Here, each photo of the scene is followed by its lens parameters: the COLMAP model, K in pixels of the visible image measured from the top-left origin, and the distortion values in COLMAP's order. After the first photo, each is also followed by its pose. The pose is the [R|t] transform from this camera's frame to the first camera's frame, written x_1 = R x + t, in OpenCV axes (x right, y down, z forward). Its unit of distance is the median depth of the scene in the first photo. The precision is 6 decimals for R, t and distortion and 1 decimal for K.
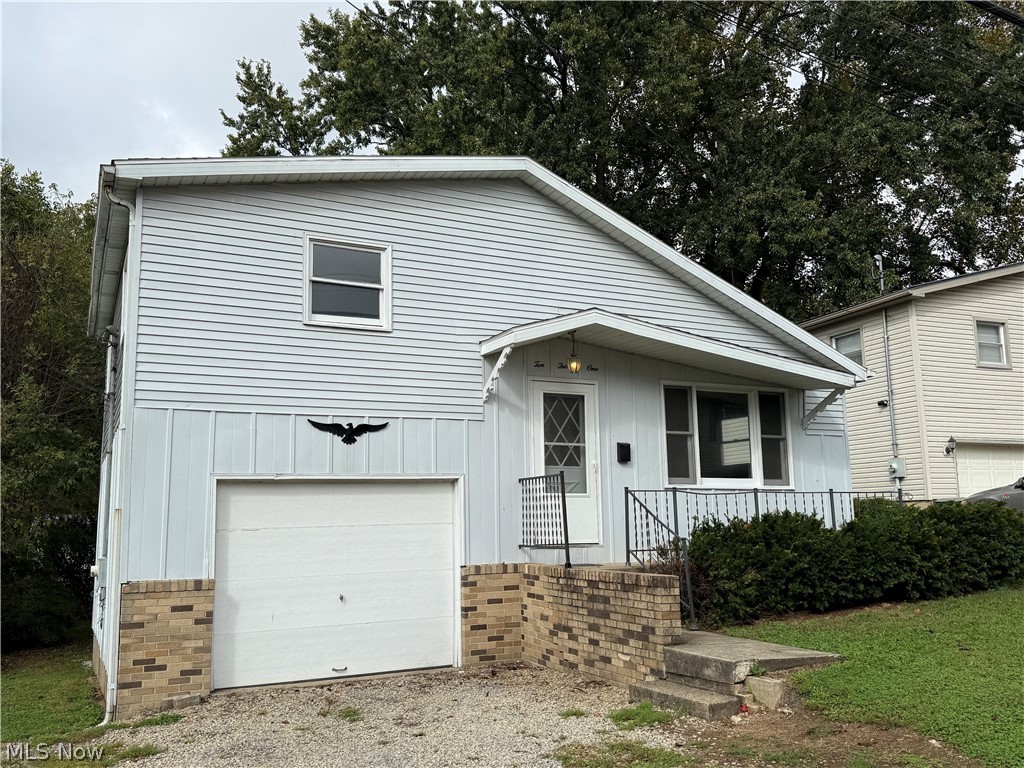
lens RADIAL K [[922.5, 0, 598.6], [0, 922.5, 366.4], [0, 0, 1]] dist [0.090610, -0.151601]
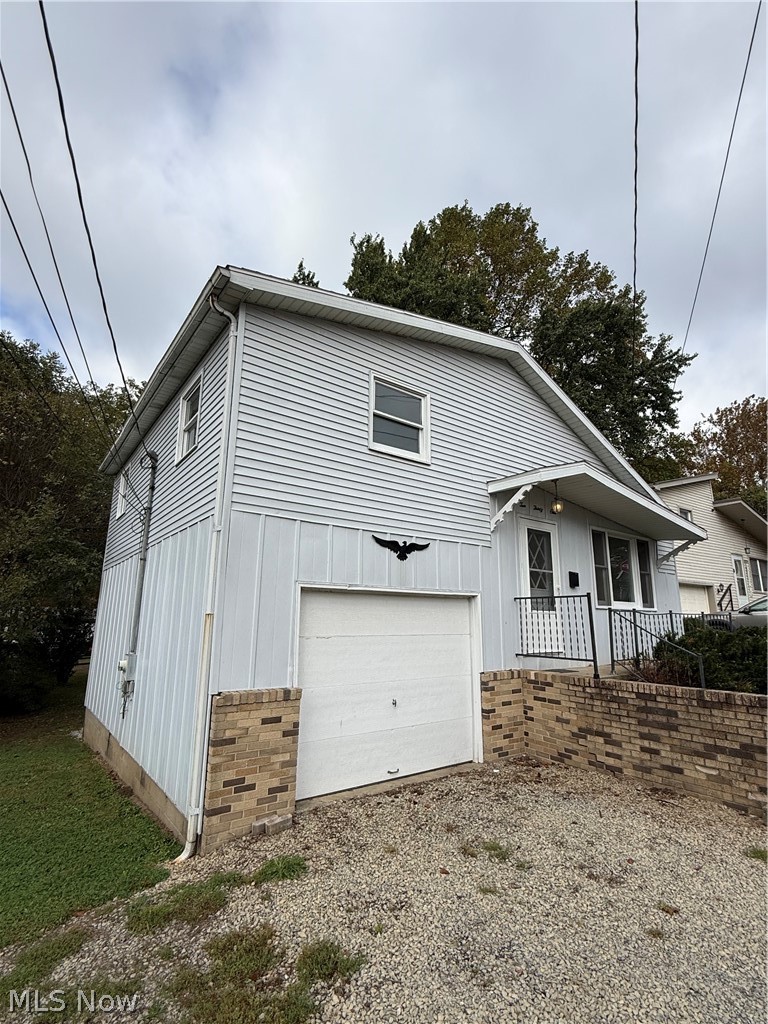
lens RADIAL K [[477.1, 0, 388.2], [0, 477.1, 509.2], [0, 0, 1]] dist [-0.011349, 0.000595]
pose [[0.984840, 0.067044, 0.159982, -0.379213], [-0.057056, 0.996171, -0.066236, 0.061604], [-0.163811, 0.056104, 0.984895, 0.439533]]
